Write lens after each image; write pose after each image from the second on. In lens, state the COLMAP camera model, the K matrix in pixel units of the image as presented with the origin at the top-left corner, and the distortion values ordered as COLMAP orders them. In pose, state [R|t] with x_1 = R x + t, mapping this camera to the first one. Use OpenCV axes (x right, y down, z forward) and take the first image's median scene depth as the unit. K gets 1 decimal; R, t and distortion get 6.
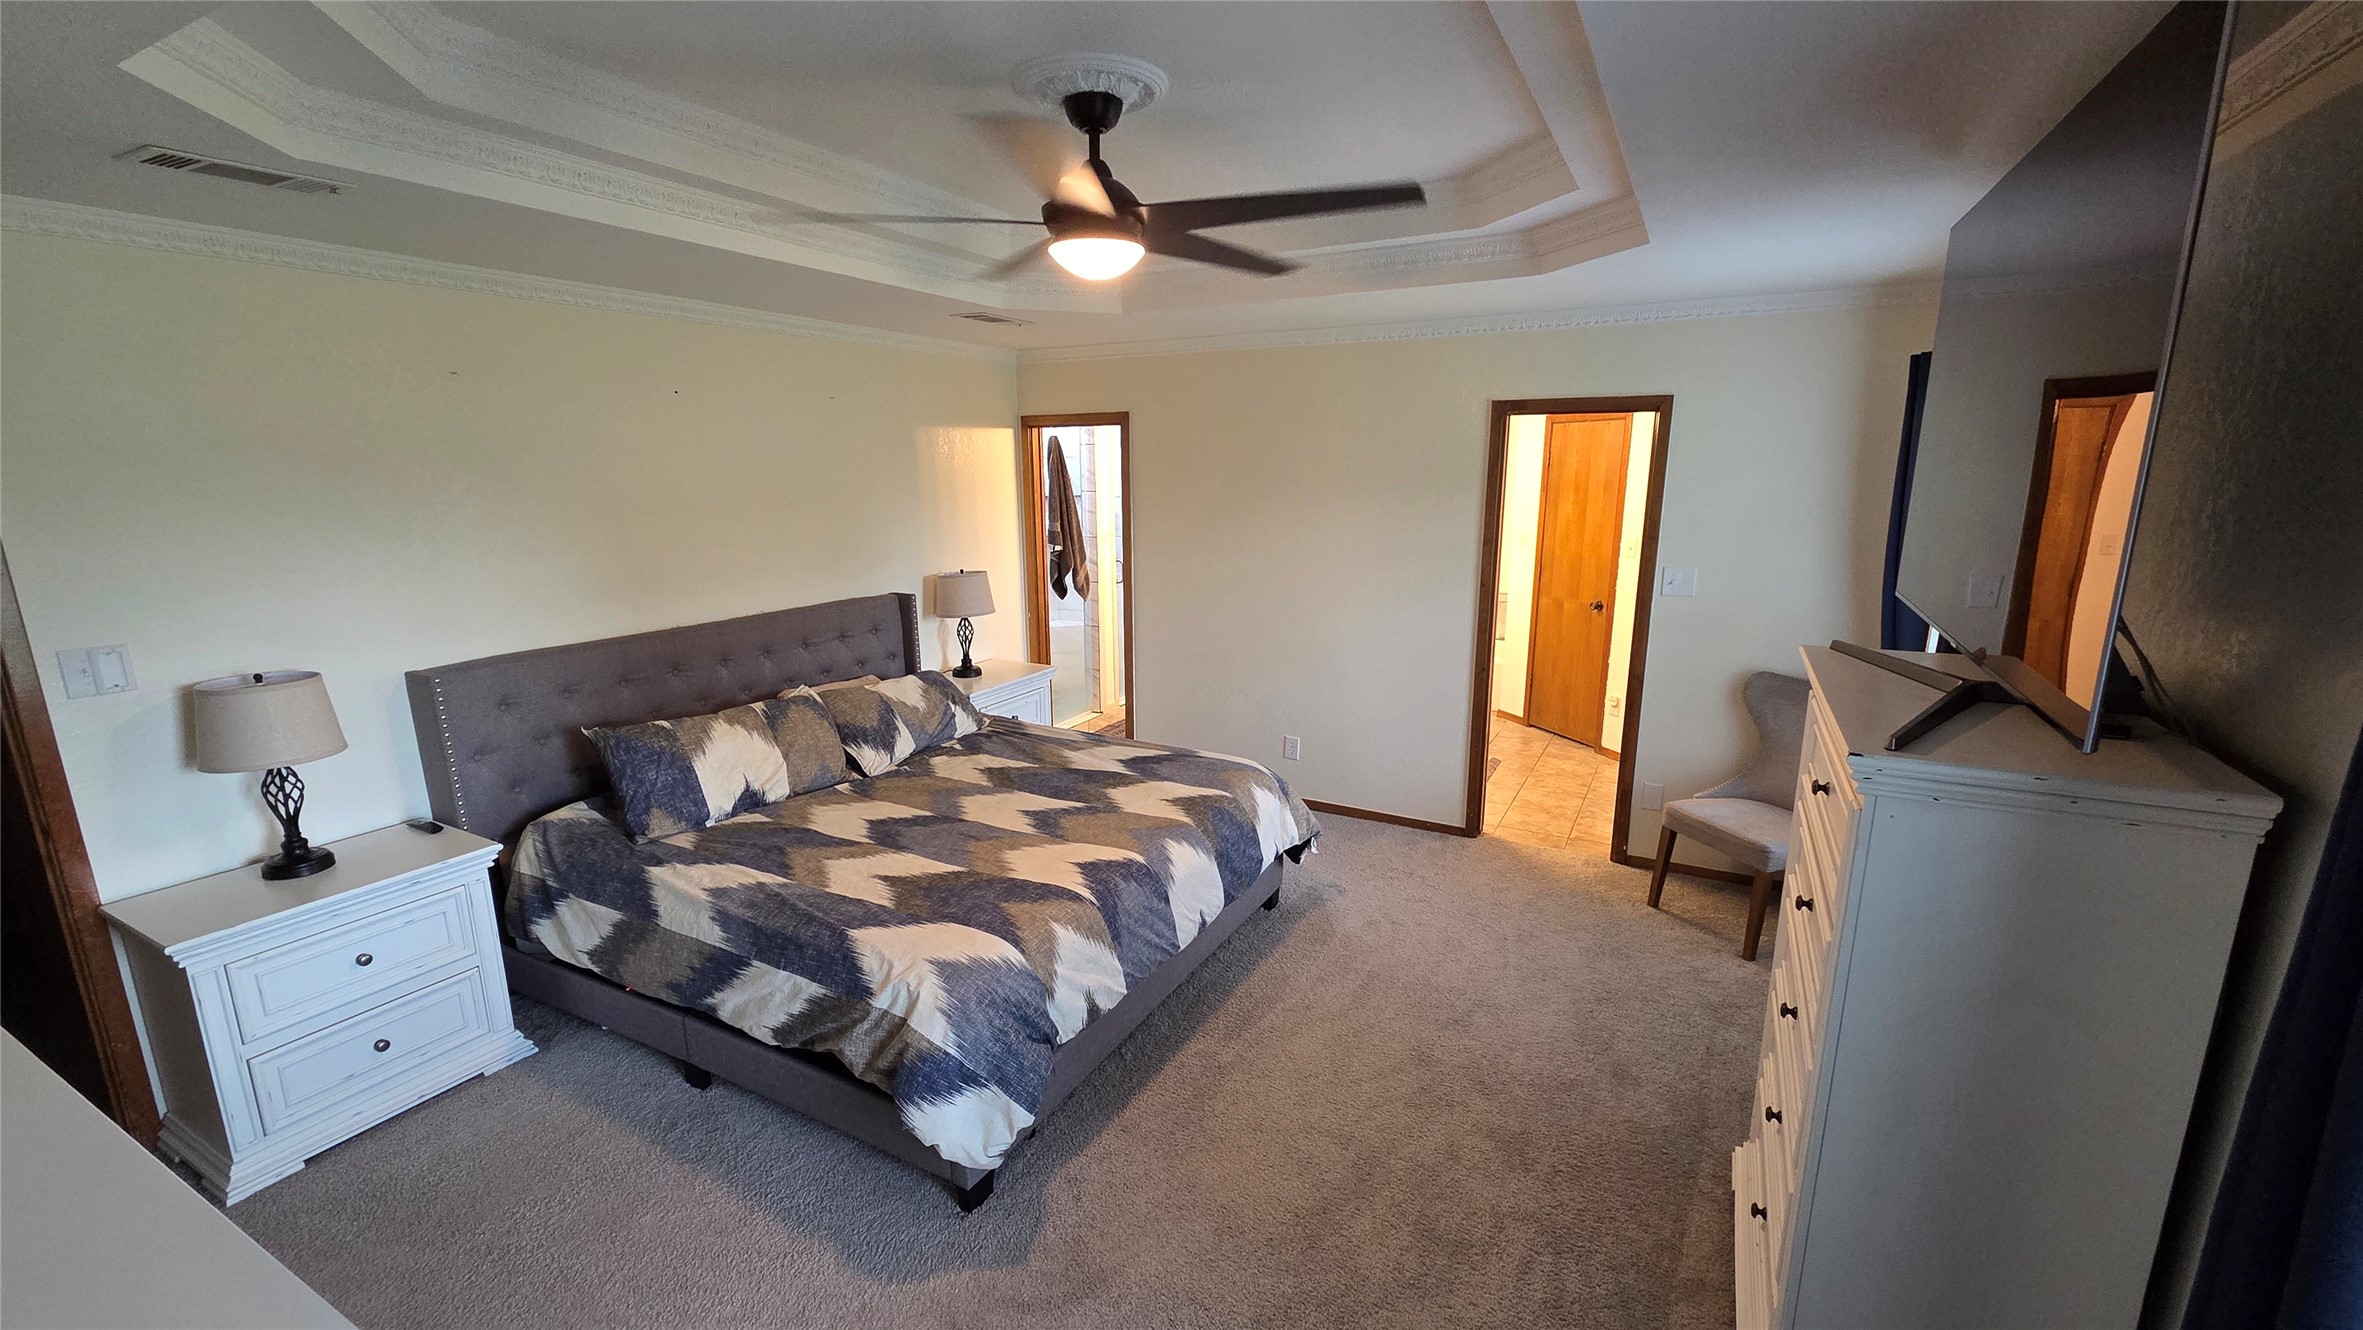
lens RADIAL K [[963.4, 0, 1193.3], [0, 963.4, 688.8], [0, 0, 1]] dist [-0.001915, -0.000128]
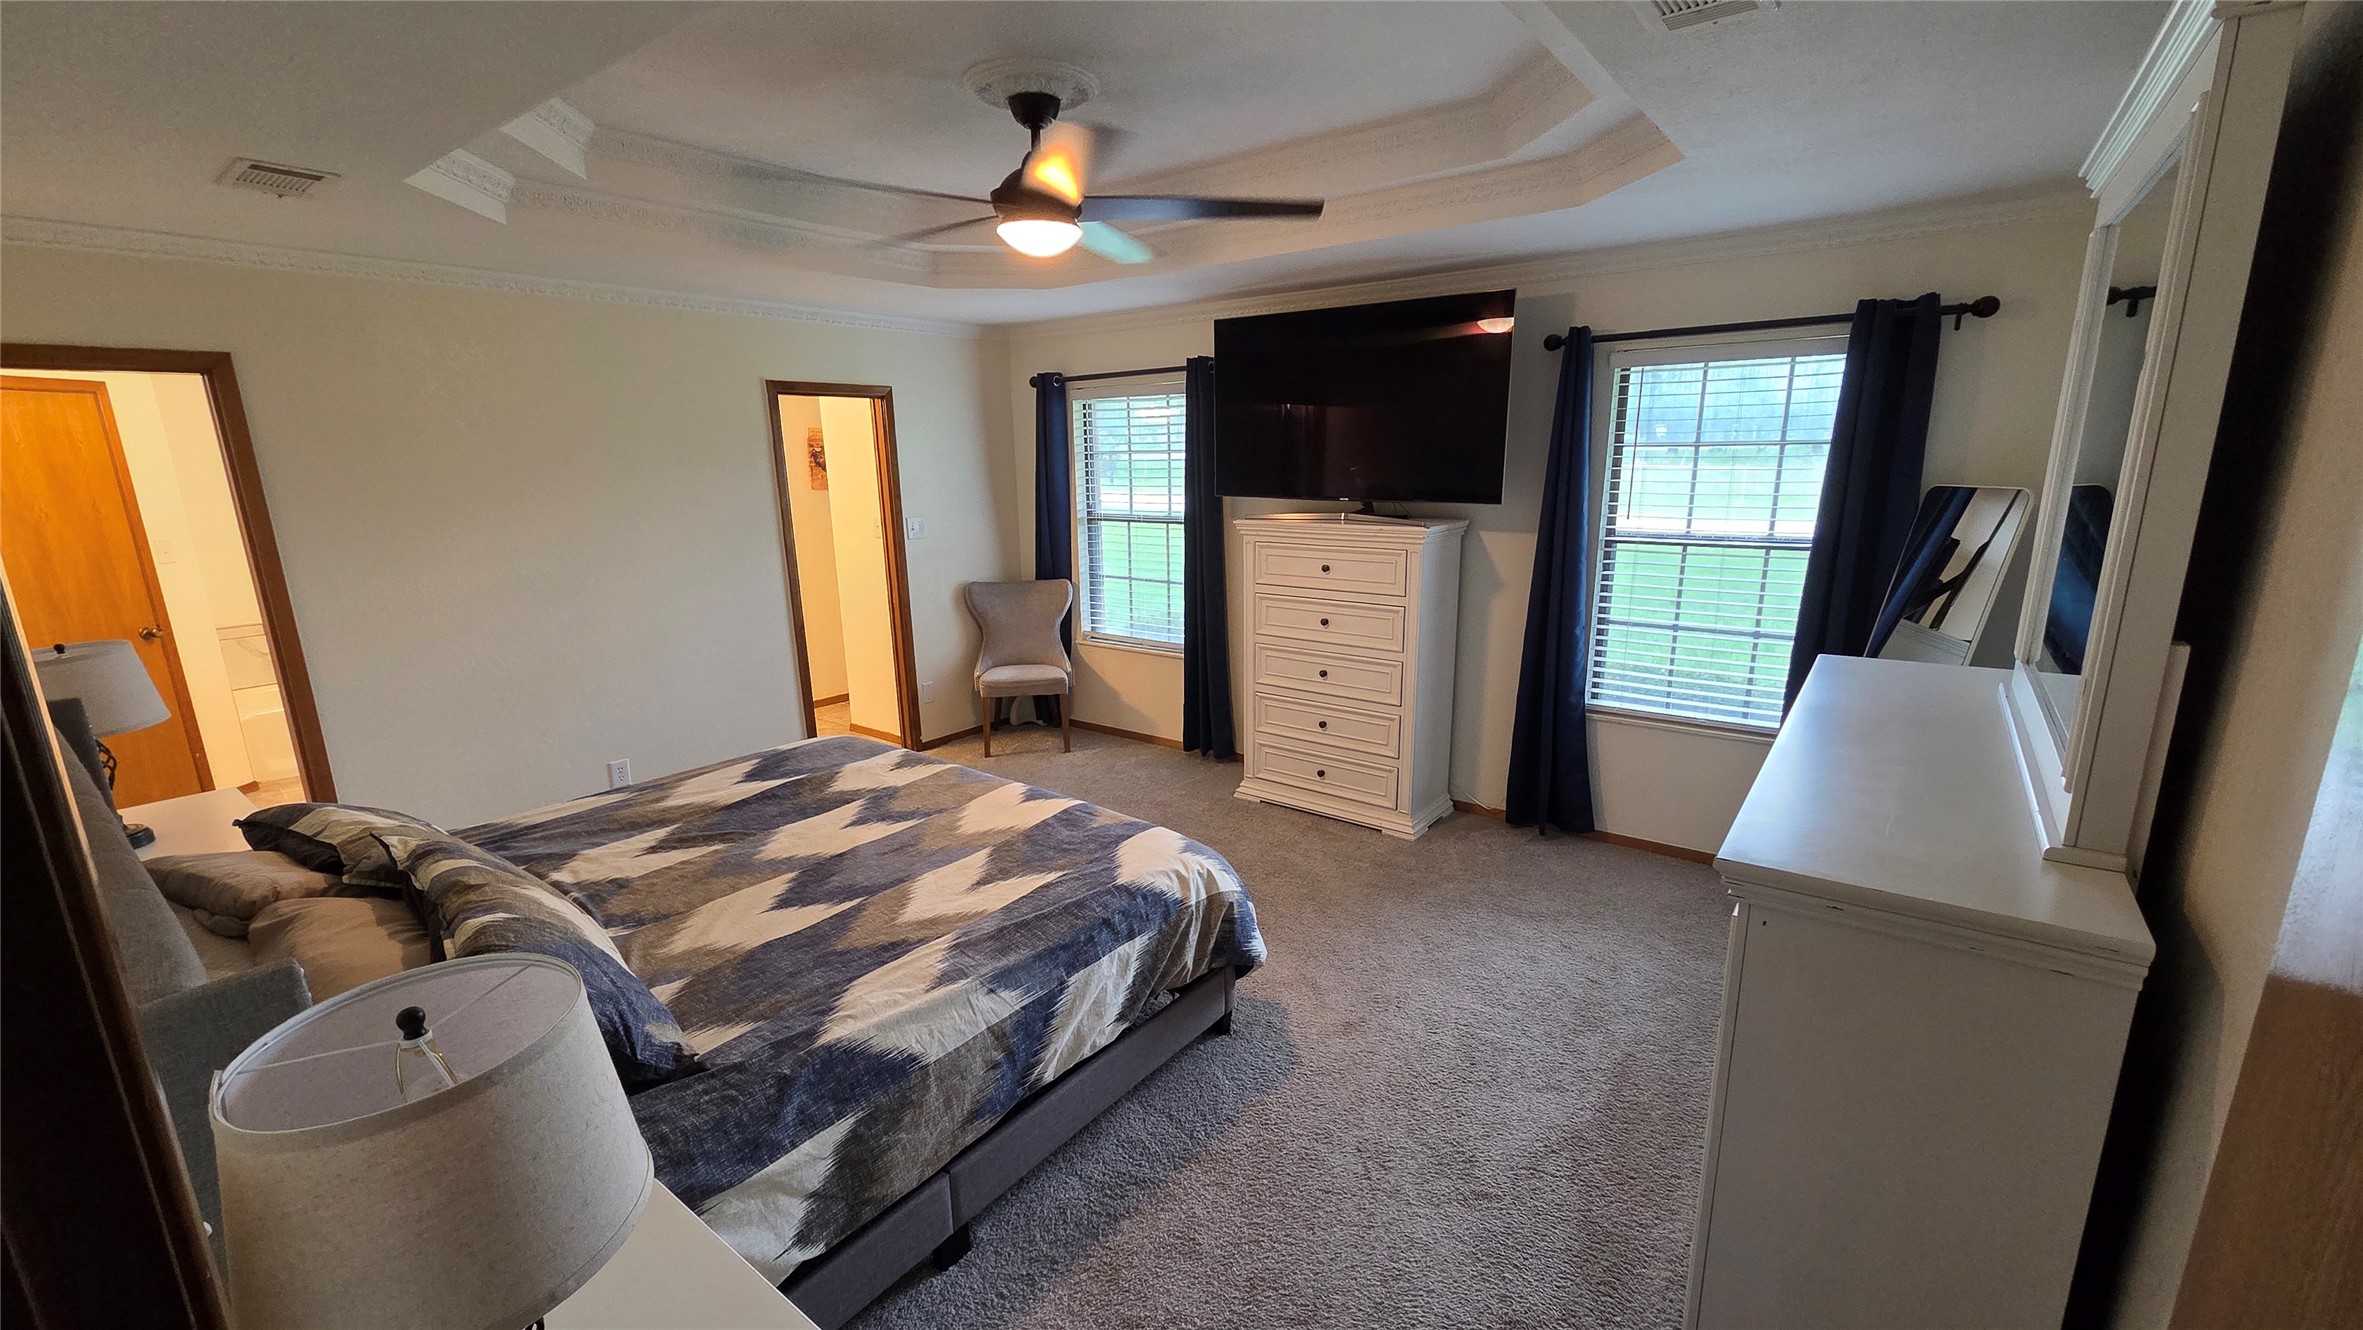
lens RADIAL K [[952.3, 0, 1180.7], [0, 952.3, 675.4], [0, 0, 1]] dist [-0.001460, -0.000160]
pose [[0.162320, -0.229167, 0.959758, -0.931694], [0.239316, 0.952760, 0.187022, -0.092221], [-0.957277, 0.199328, 0.209495, 0.512139]]
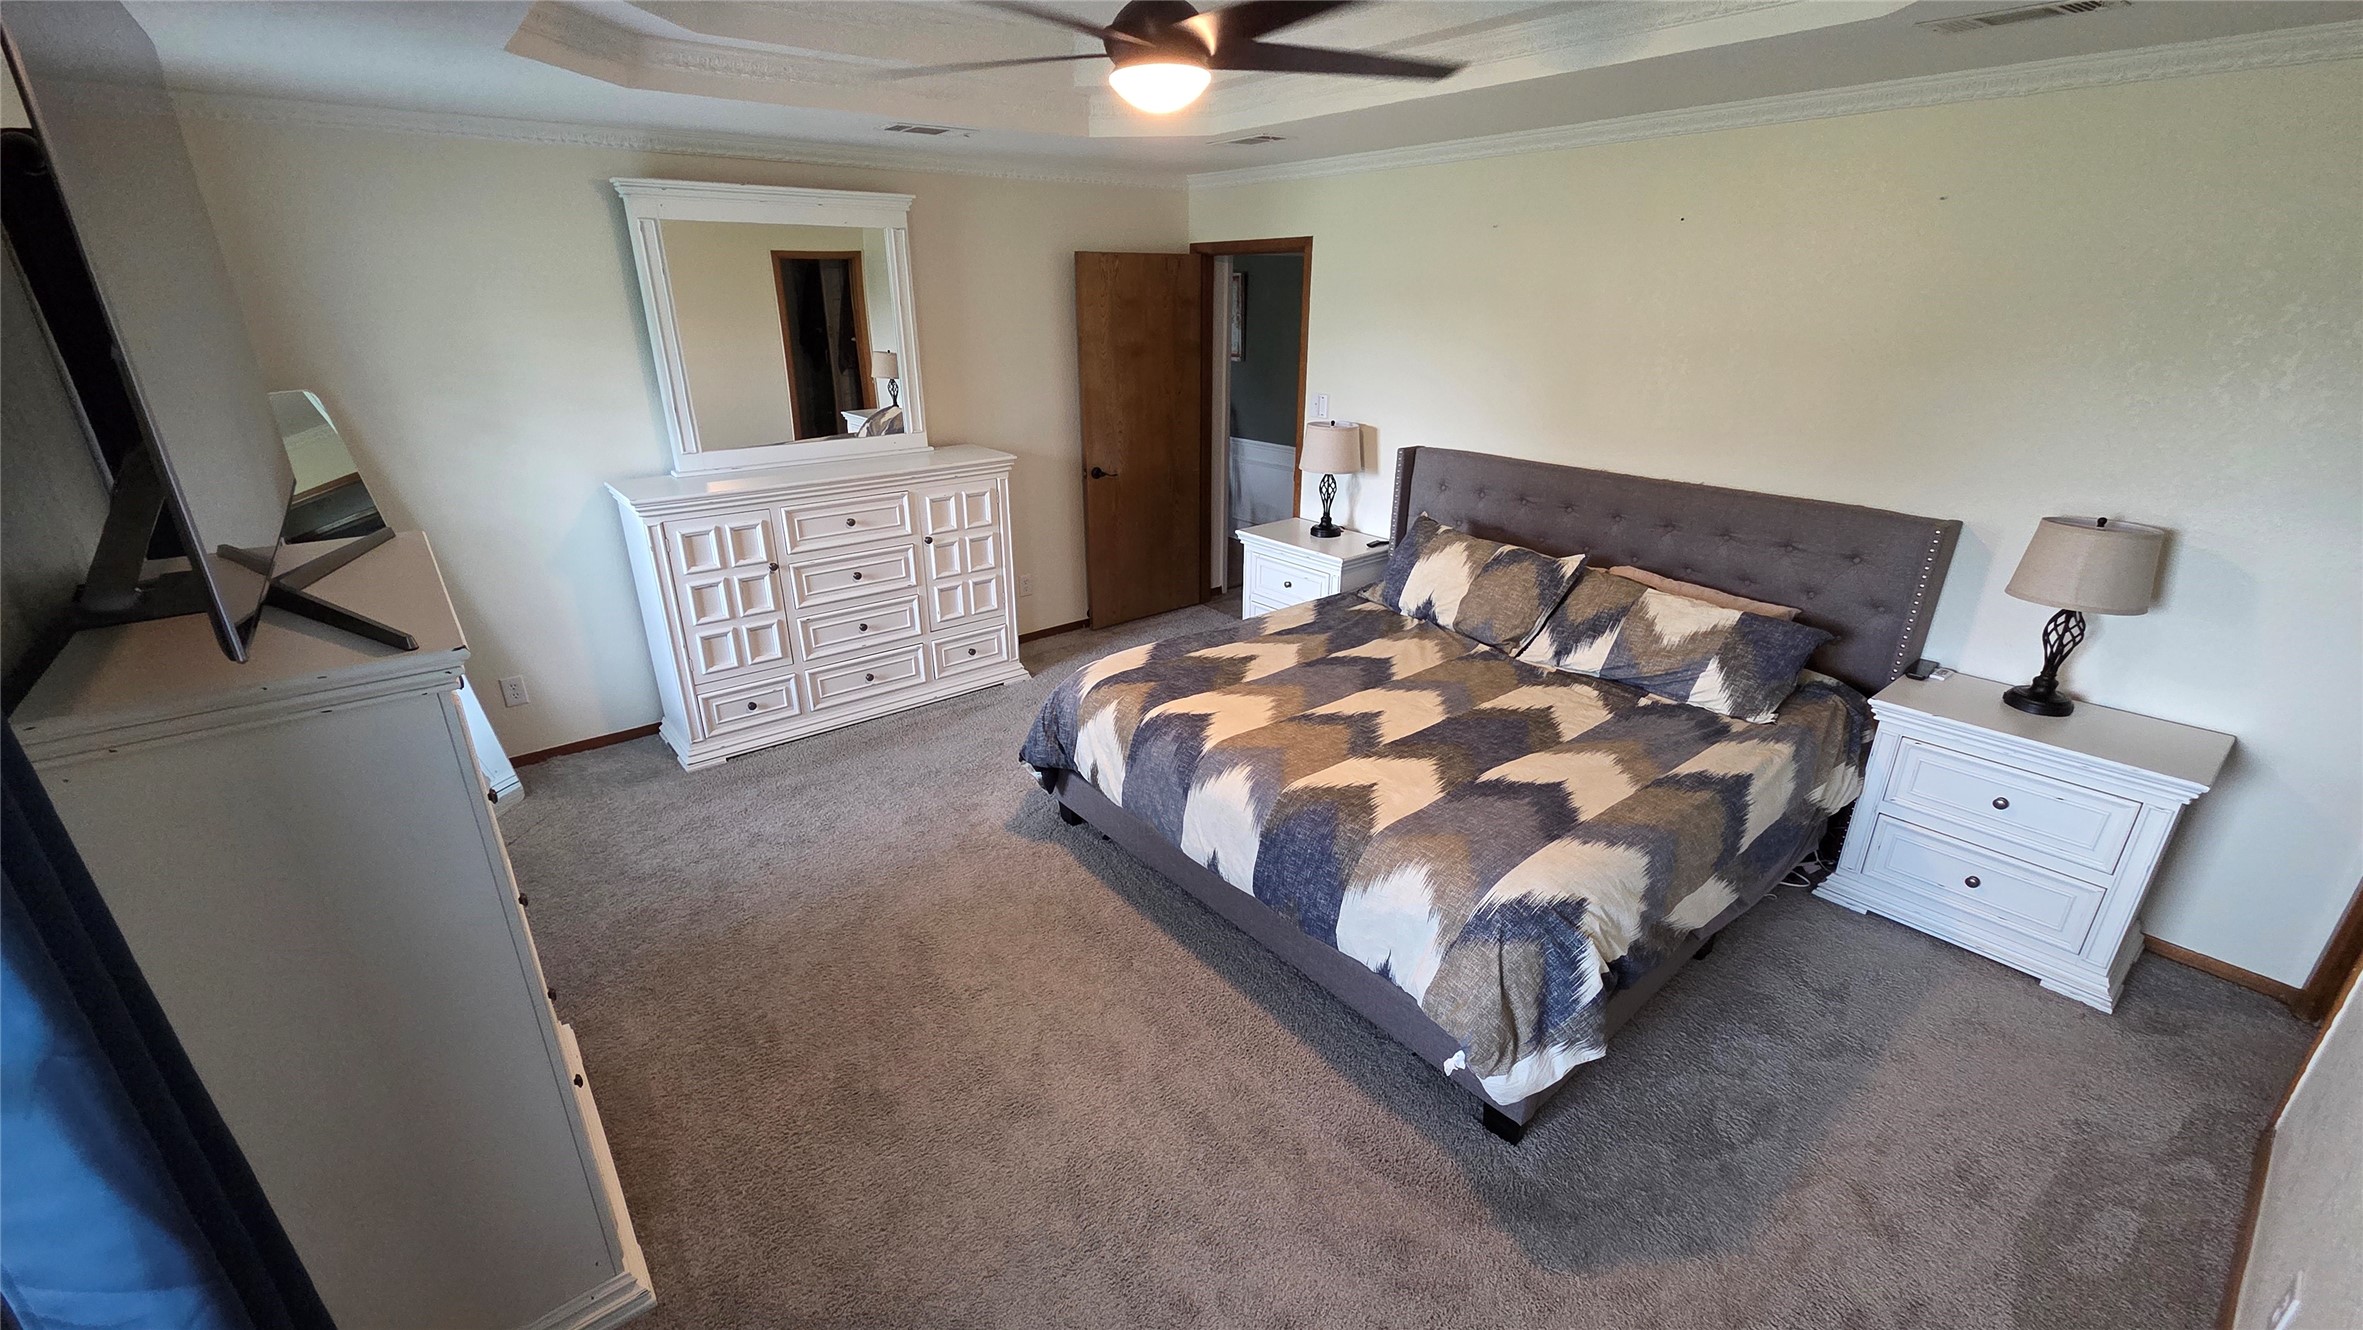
lens RADIAL K [[961.9, 0, 1181.5], [0, 961.9, 665.0], [0, 0, 1]] dist [0.002310, 0.000197]
pose [[-0.389004, 0.345225, -0.854105, 0.666864], [-0.206591, 0.870826, 0.446075, -0.284151], [0.897773, 0.349975, -0.267434, 1.073092]]
